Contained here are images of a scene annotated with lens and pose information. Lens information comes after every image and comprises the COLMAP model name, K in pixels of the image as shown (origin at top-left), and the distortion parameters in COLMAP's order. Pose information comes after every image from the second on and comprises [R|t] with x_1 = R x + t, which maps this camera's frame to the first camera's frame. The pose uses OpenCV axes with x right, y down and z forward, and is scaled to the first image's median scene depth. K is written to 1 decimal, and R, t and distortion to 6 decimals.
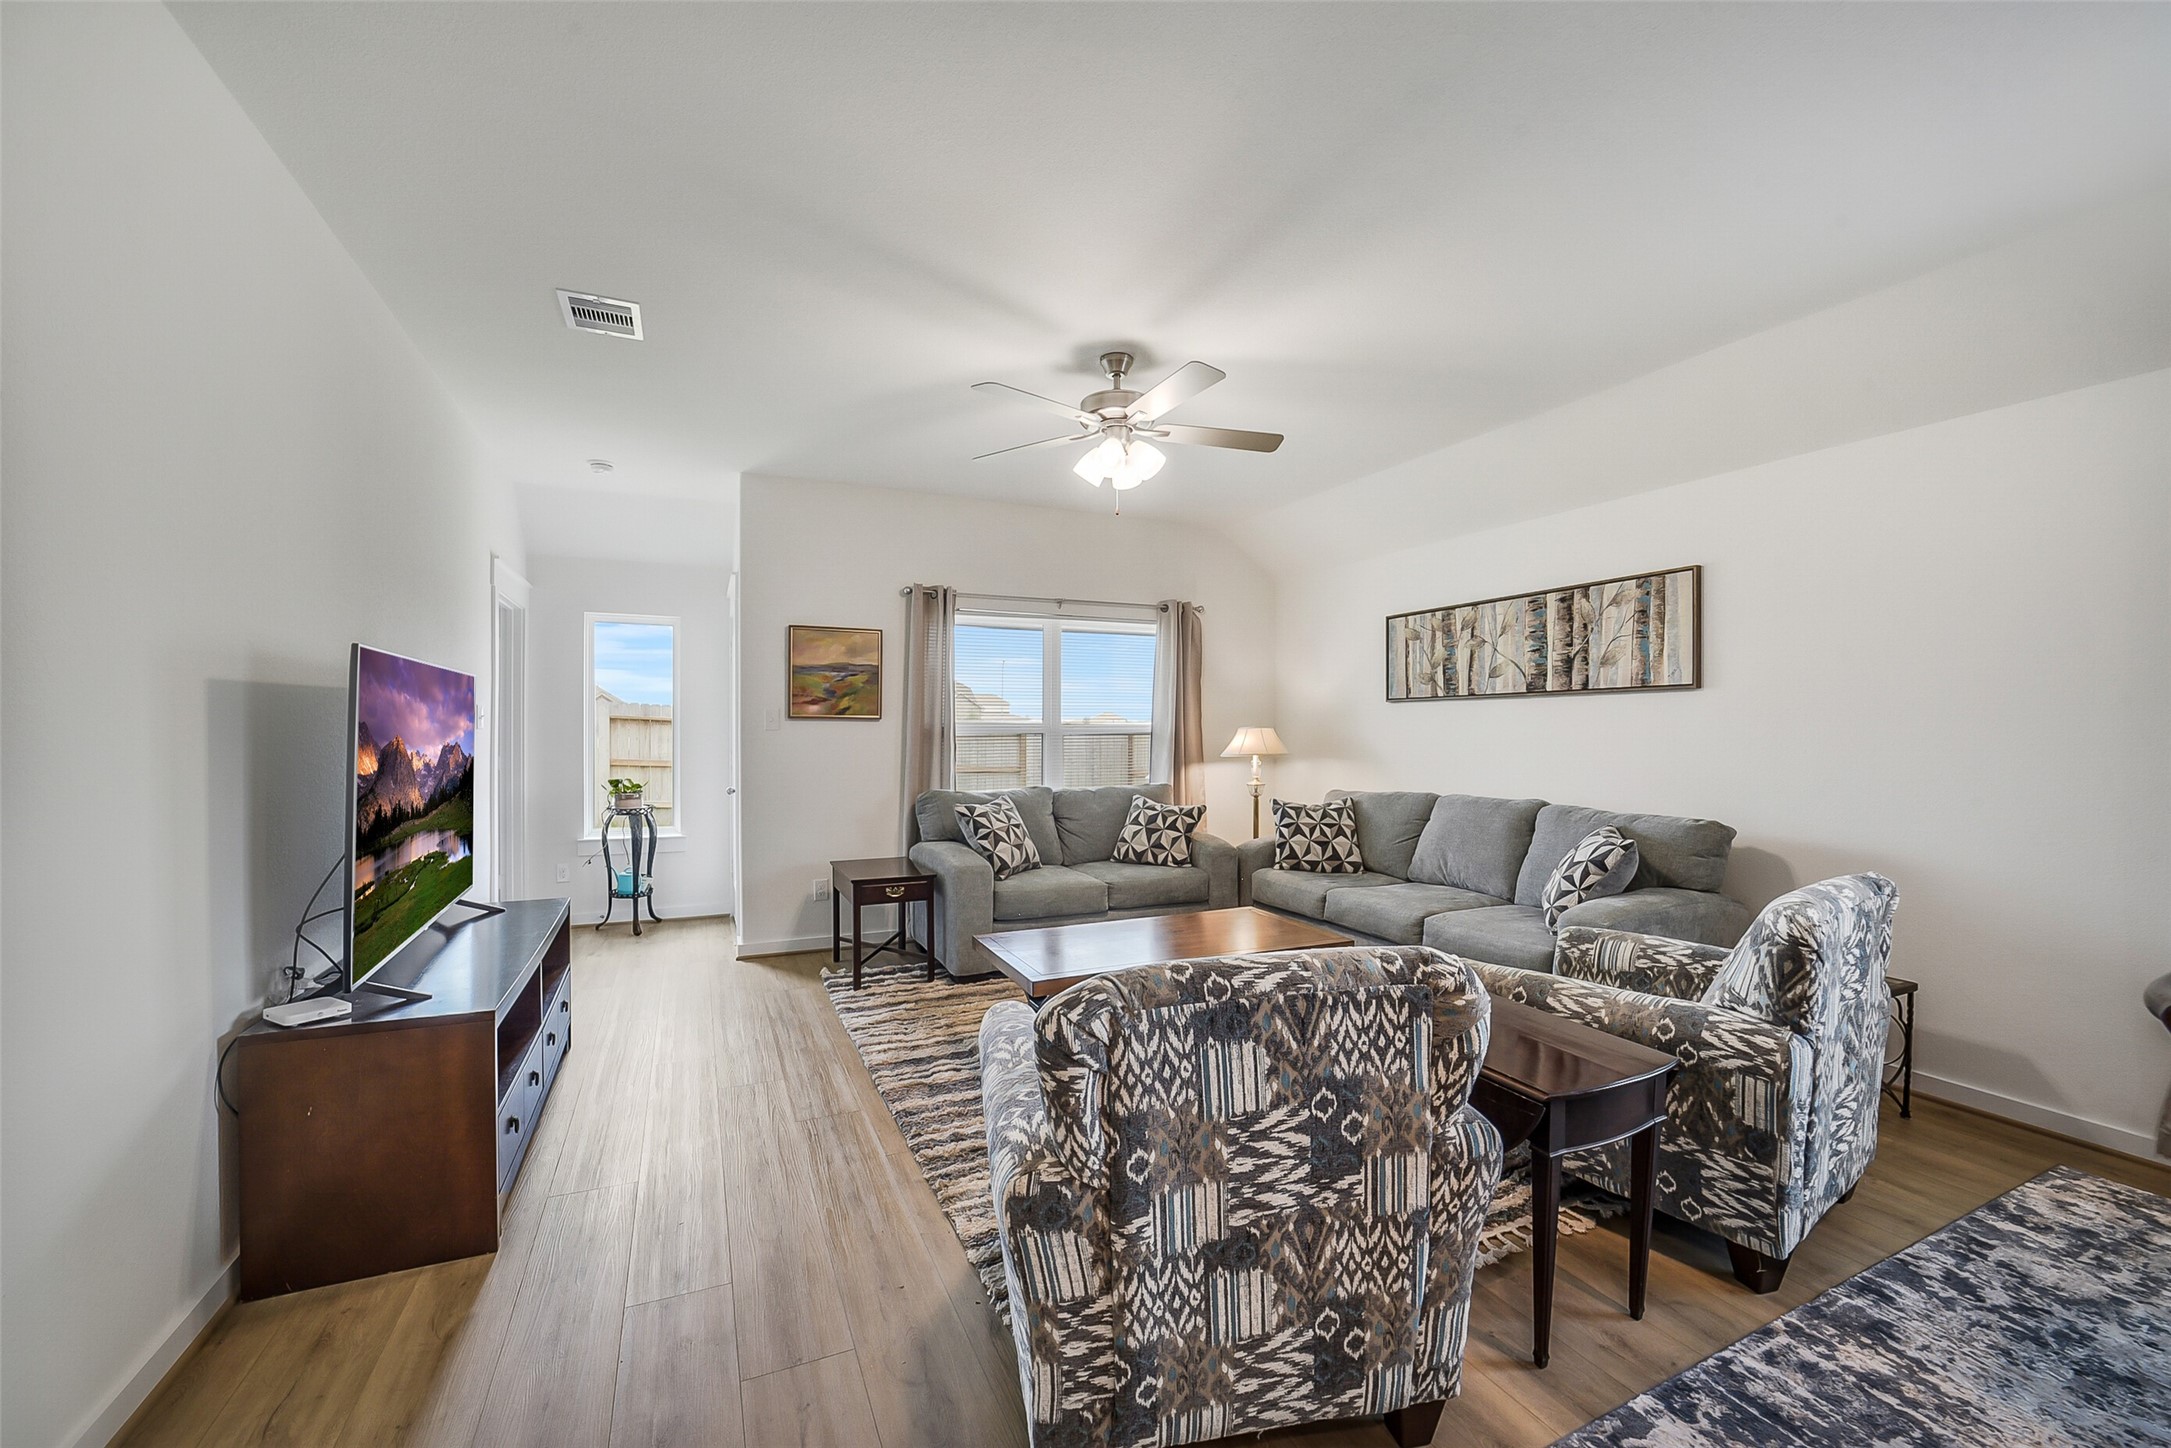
lens RADIAL K [[858.3, 0, 1087.1], [0, 858.3, 738.9], [0, 0, 1]] dist [-0.035761, 0.009845]
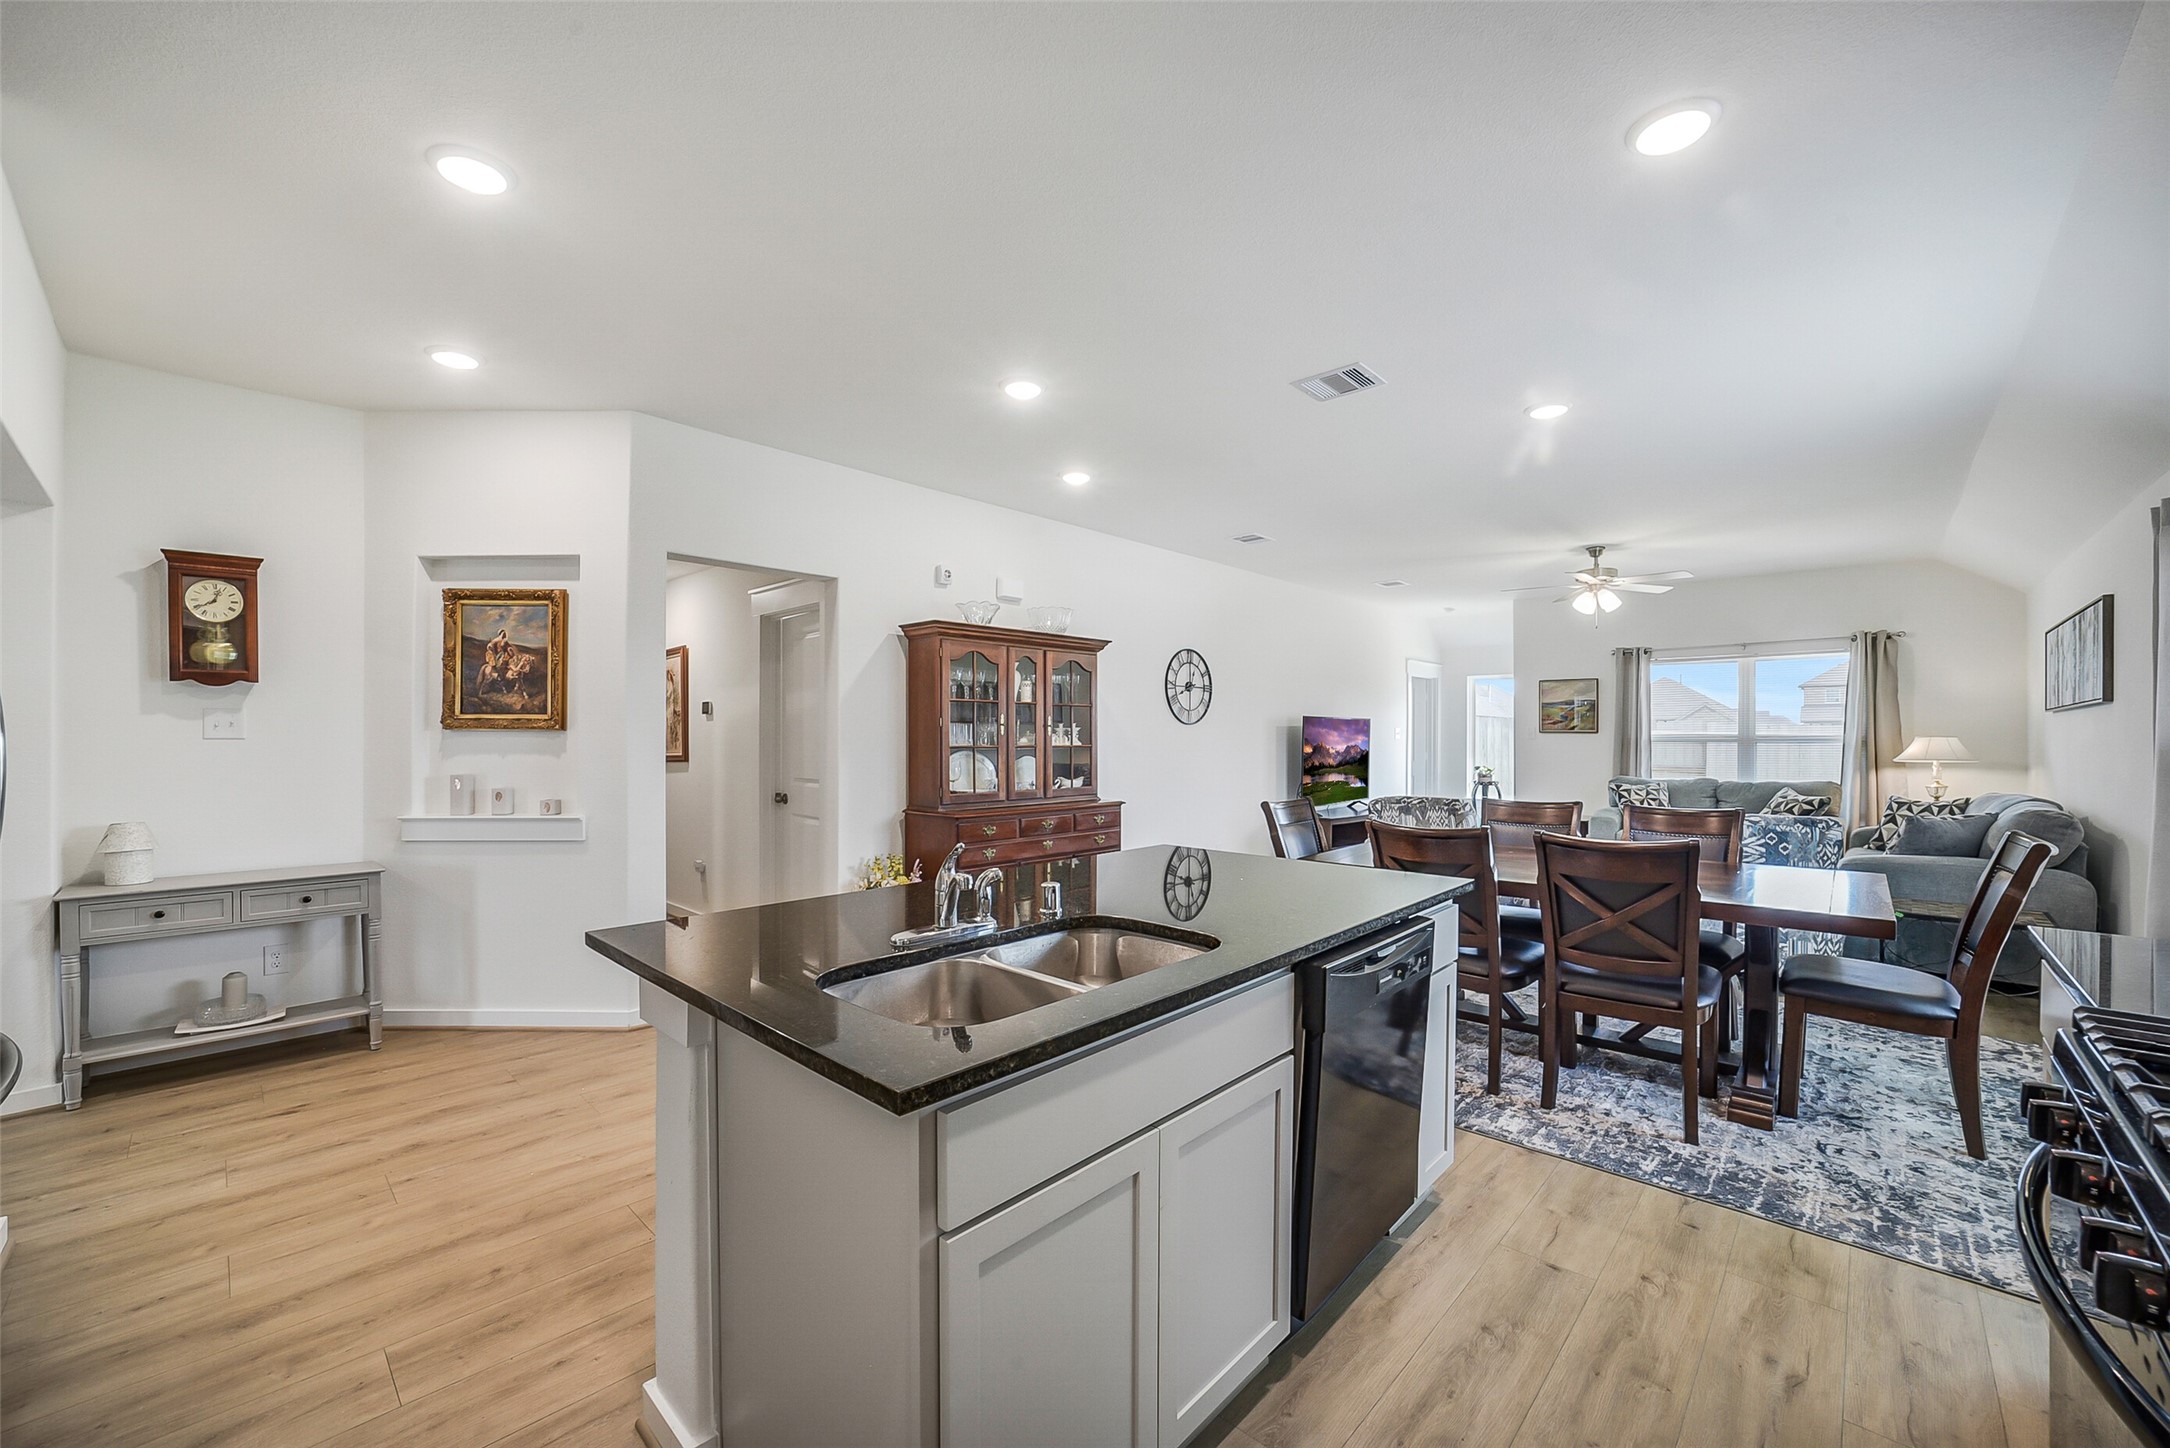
lens RADIAL K [[857.9, 0, 1086.6], [0, 857.9, 738.8], [0, 0, 1]] dist [-0.035761, 0.009845]
pose [[0.372595, -0.002876, -0.927990, 1.087003], [-0.007098, 0.999957, -0.005949, 0.006419], [0.927967, 0.008803, 0.372558, -0.618161]]
